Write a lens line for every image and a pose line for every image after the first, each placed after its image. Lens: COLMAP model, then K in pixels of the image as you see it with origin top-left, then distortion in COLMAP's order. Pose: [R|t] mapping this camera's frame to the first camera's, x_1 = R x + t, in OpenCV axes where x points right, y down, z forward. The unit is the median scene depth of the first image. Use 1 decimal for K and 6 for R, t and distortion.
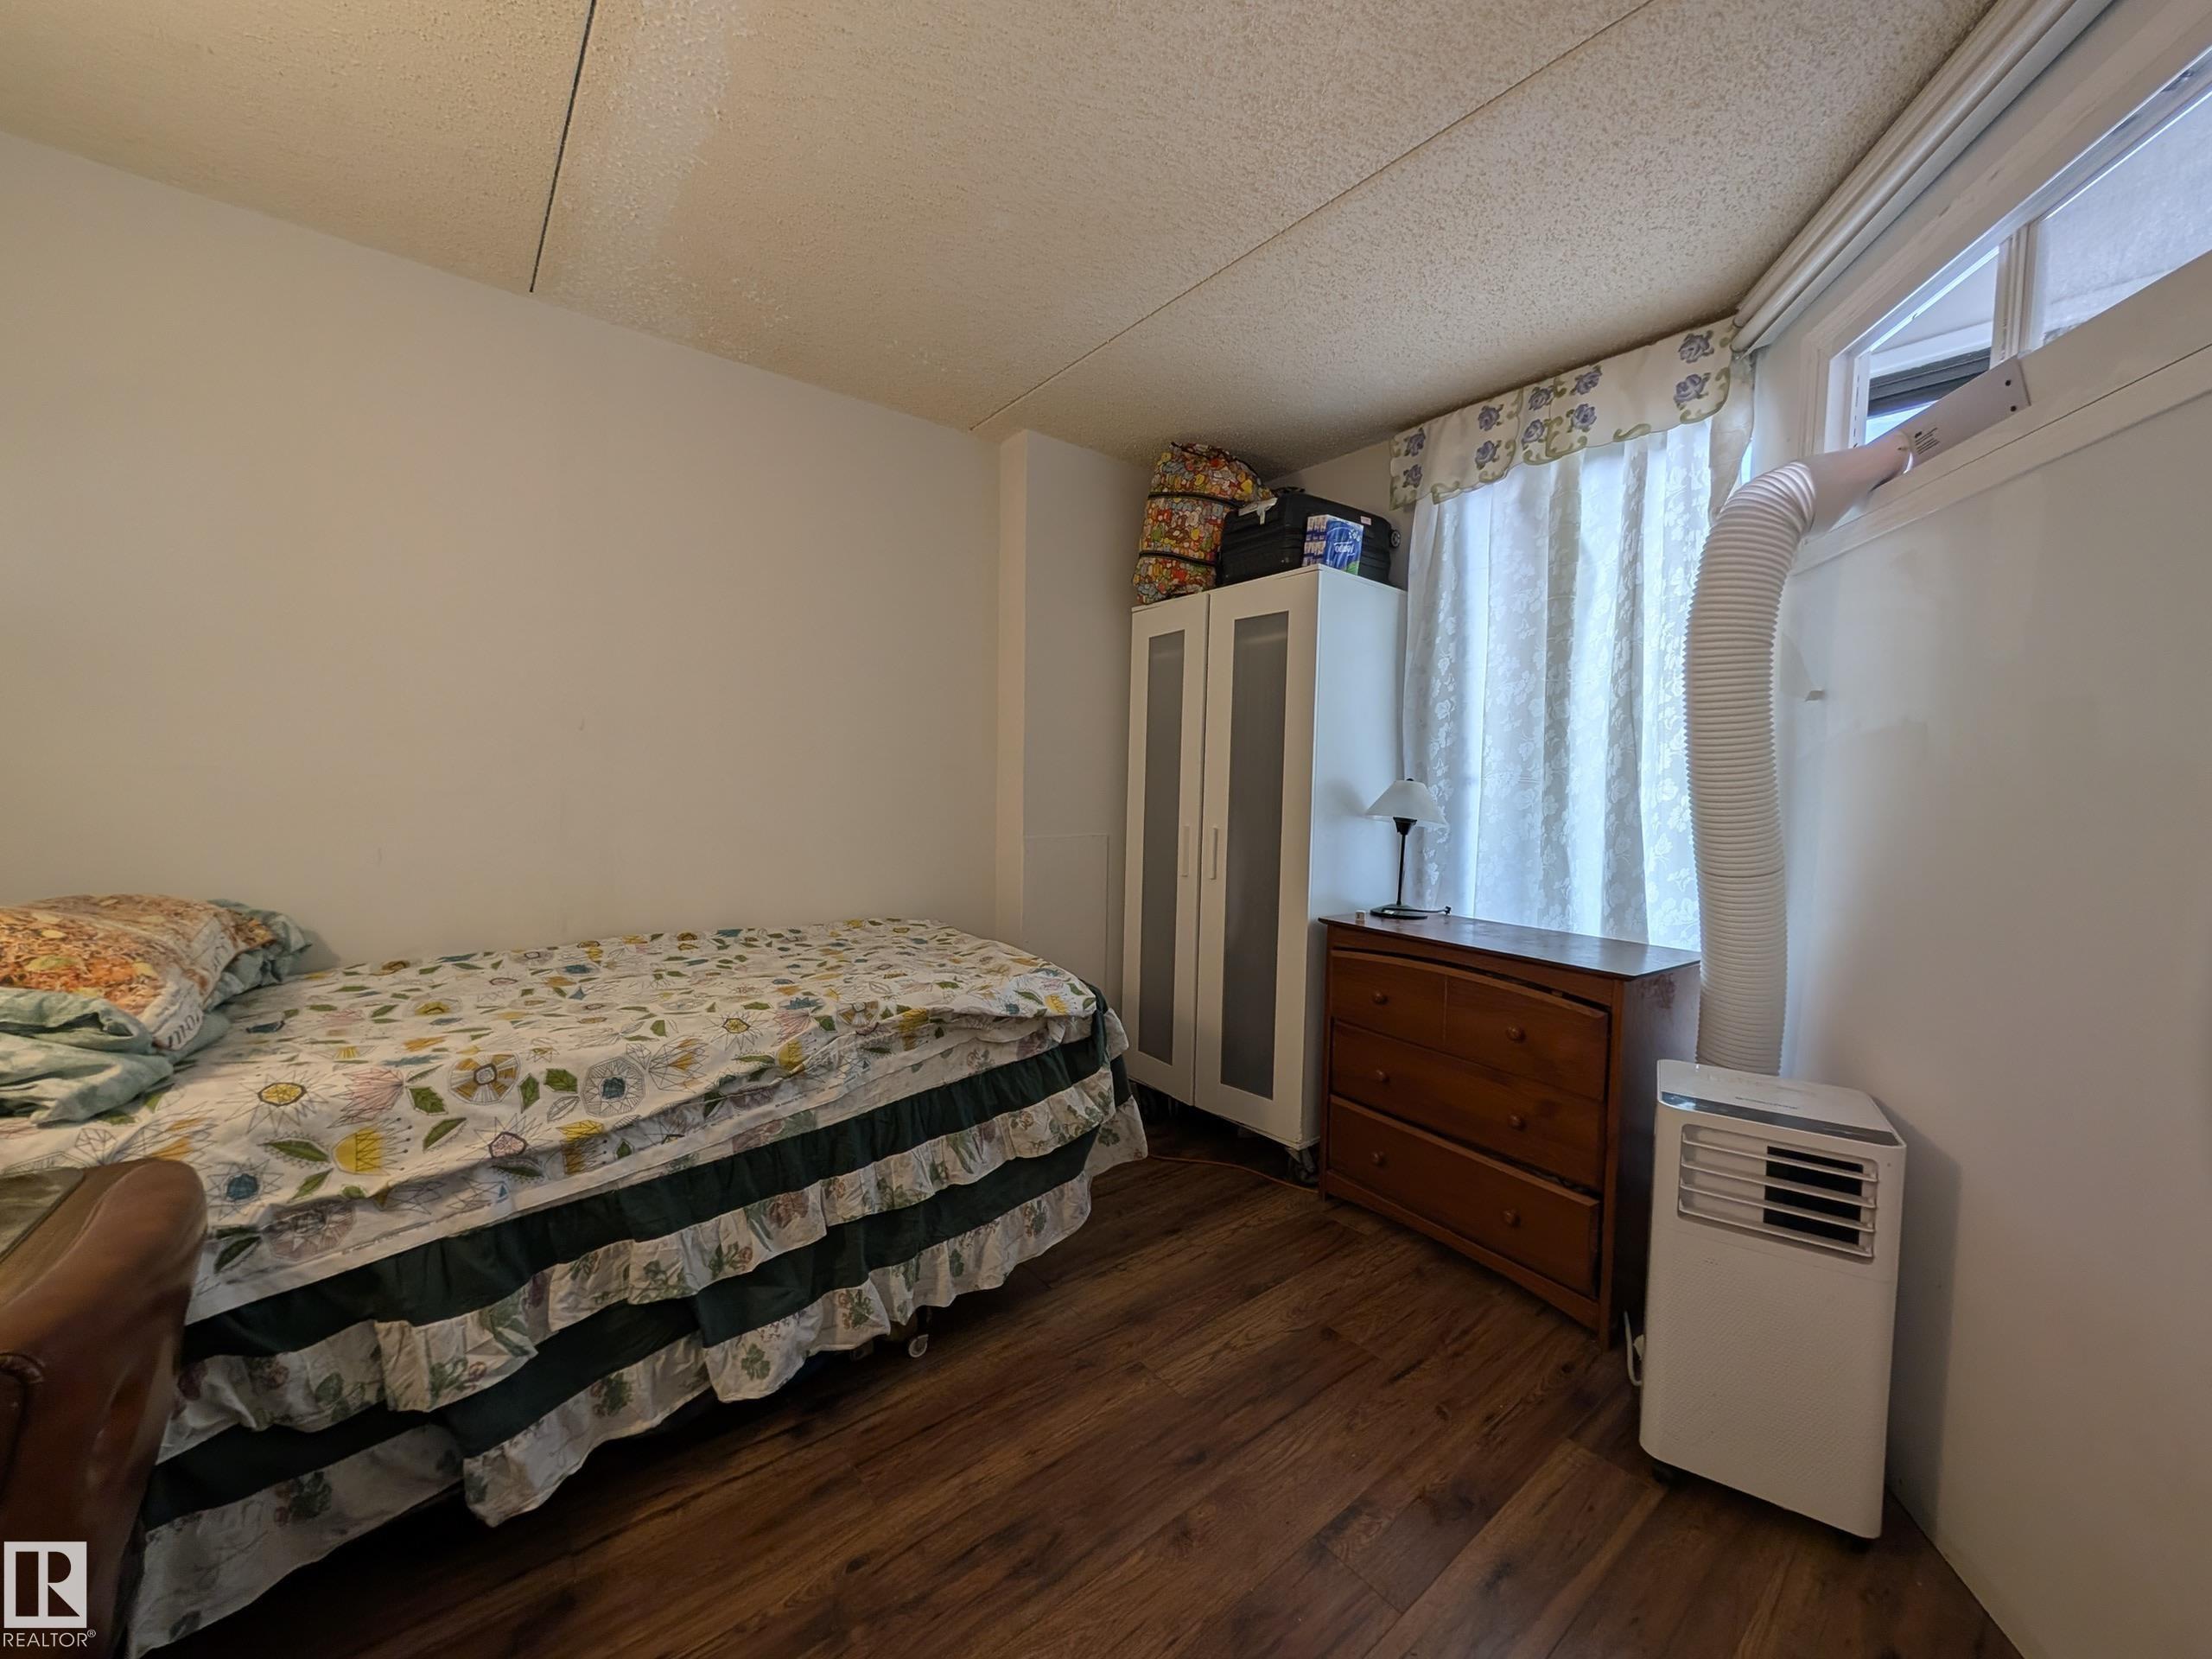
lens RADIAL K [[835.8, 0, 1109.7], [0, 835.8, 820.6], [0, 0, 1]] dist [-0.001469, 0.000340]
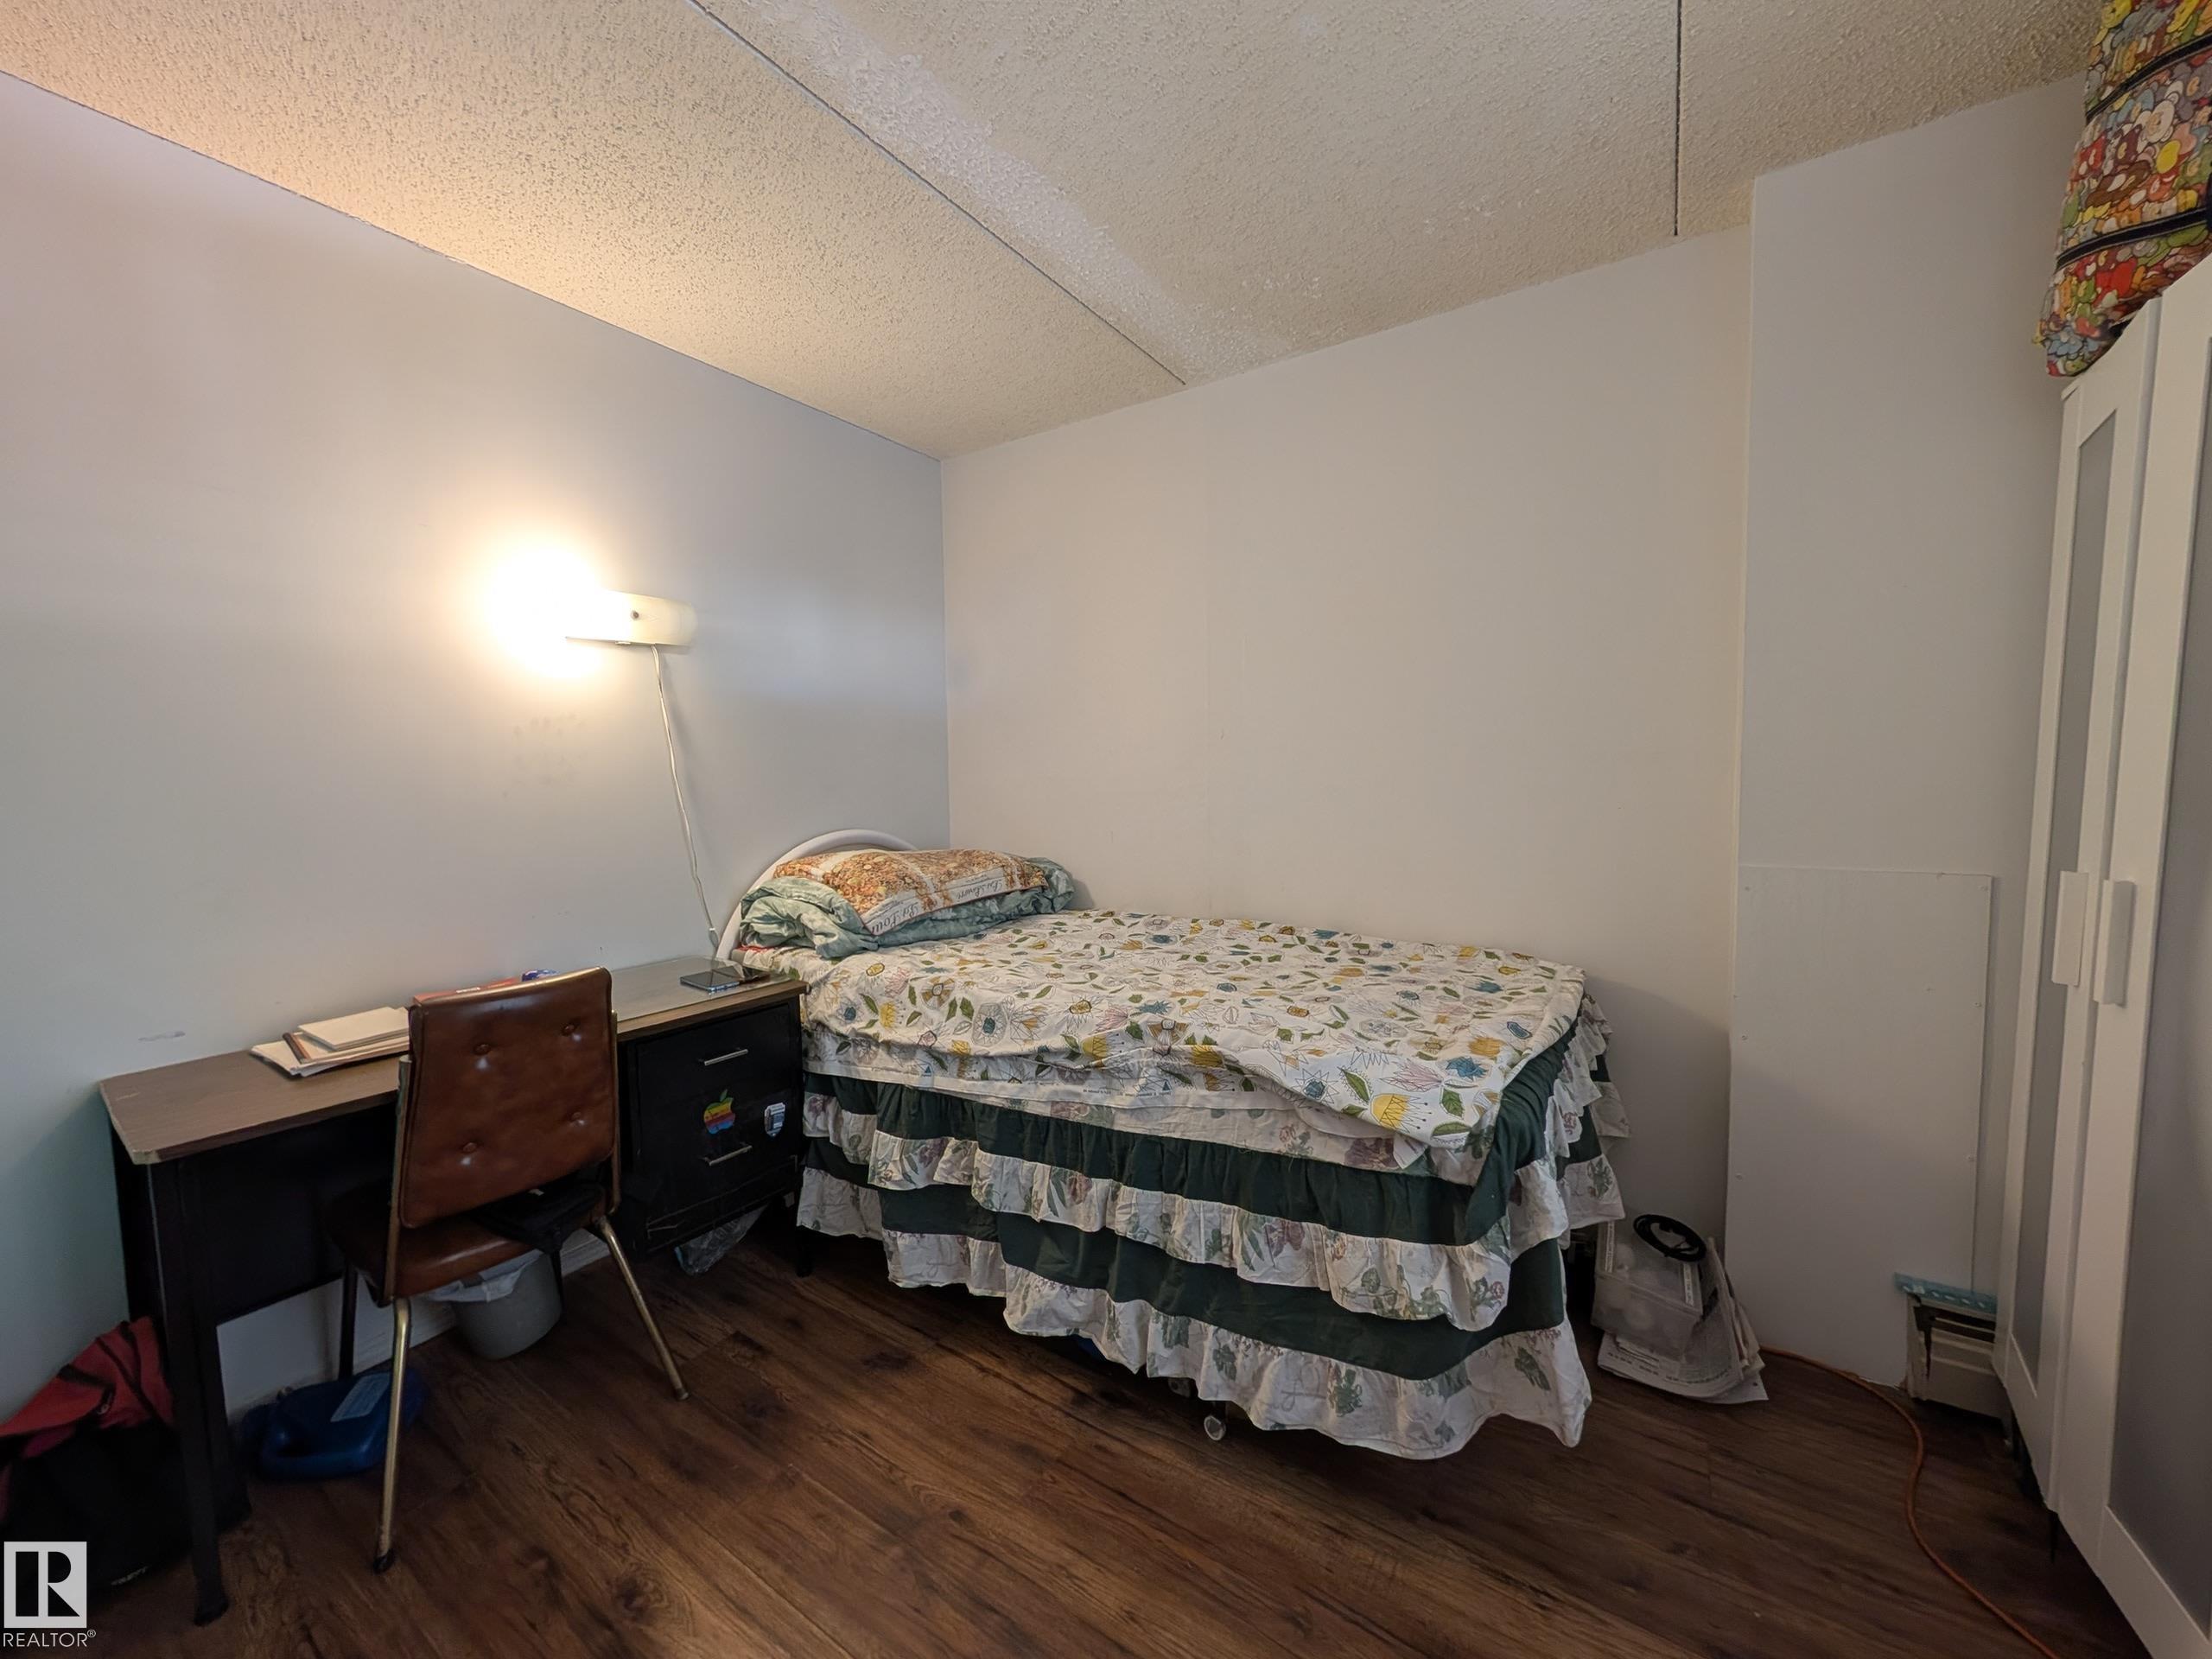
lens RADIAL K [[835.8, 0, 1109.7], [0, 835.8, 820.6], [0, 0, 1]] dist [-0.001469, 0.000340]
pose [[0.303316, 0.037474, -0.952153, 0.660867], [-0.020217, 0.999255, 0.032887, -0.043805], [0.952676, 0.009274, 0.303847, 0.745727]]
